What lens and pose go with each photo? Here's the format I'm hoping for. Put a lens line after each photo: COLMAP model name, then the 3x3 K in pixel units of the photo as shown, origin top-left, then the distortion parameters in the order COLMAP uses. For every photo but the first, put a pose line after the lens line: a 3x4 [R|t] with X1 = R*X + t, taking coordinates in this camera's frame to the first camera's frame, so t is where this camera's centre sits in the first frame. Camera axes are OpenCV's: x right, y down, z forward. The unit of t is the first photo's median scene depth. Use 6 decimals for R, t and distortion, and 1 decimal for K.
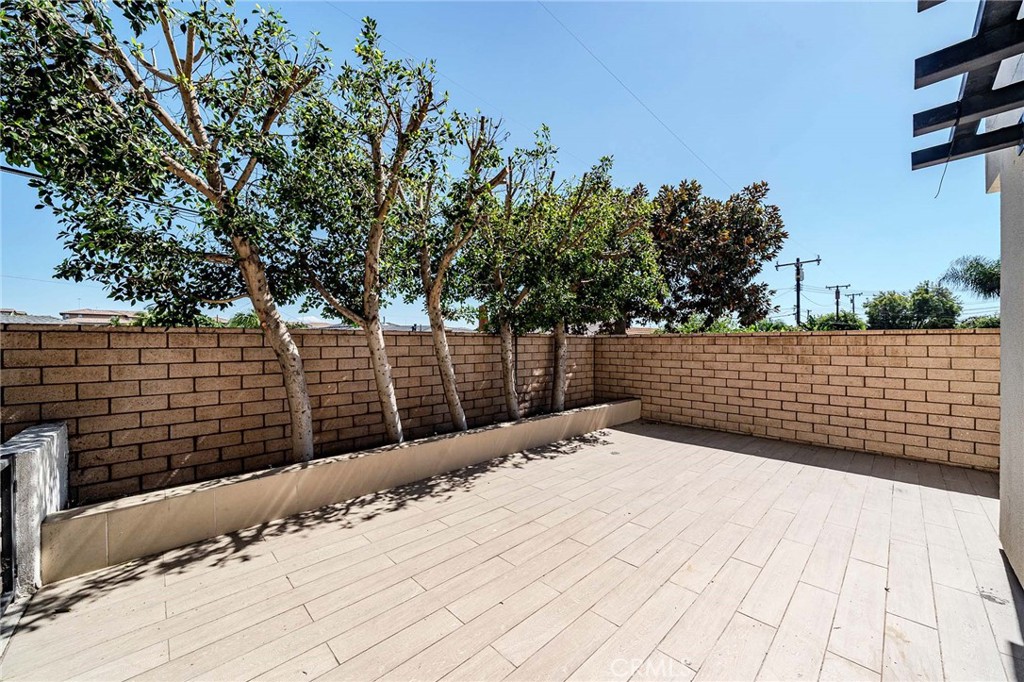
lens RADIAL K [[385.1, 0, 513.3], [0, 385.1, 343.6], [0, 0, 1]] dist [-0.000282, -0.000015]
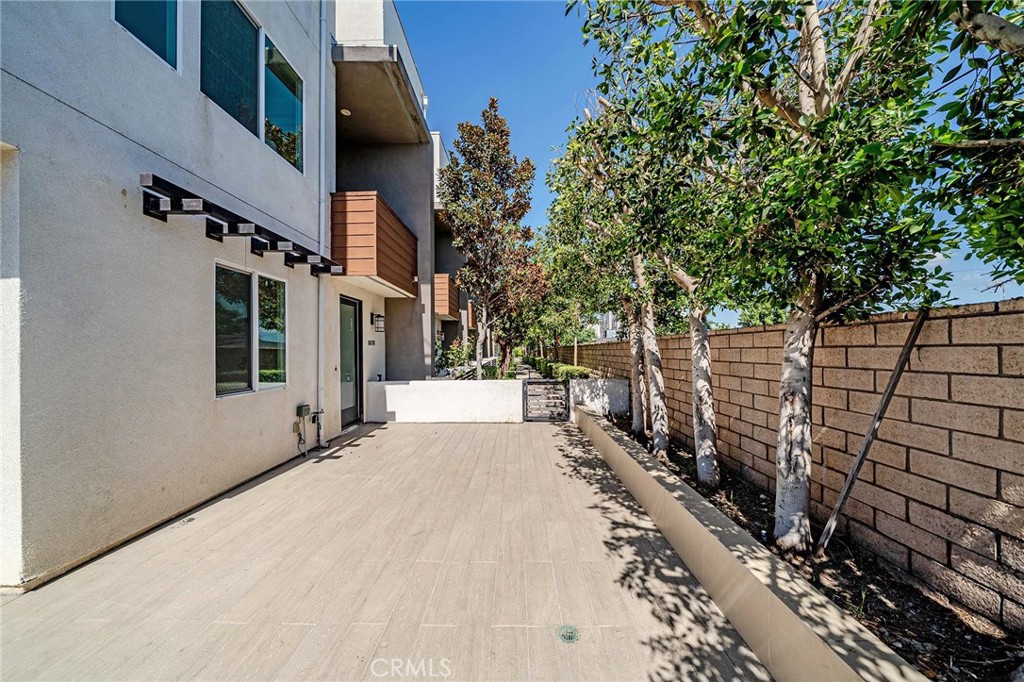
lens RADIAL K [[353.9, 0, 512.9], [0, 353.9, 346.0], [0, 0, 1]] dist [-0.000046, -0.000003]
pose [[-0.703511, 0.000348, -0.710685, 0.694966], [0.008242, 0.999937, -0.007669, 0.003958], [0.710637, -0.011252, -0.703469, 1.526613]]
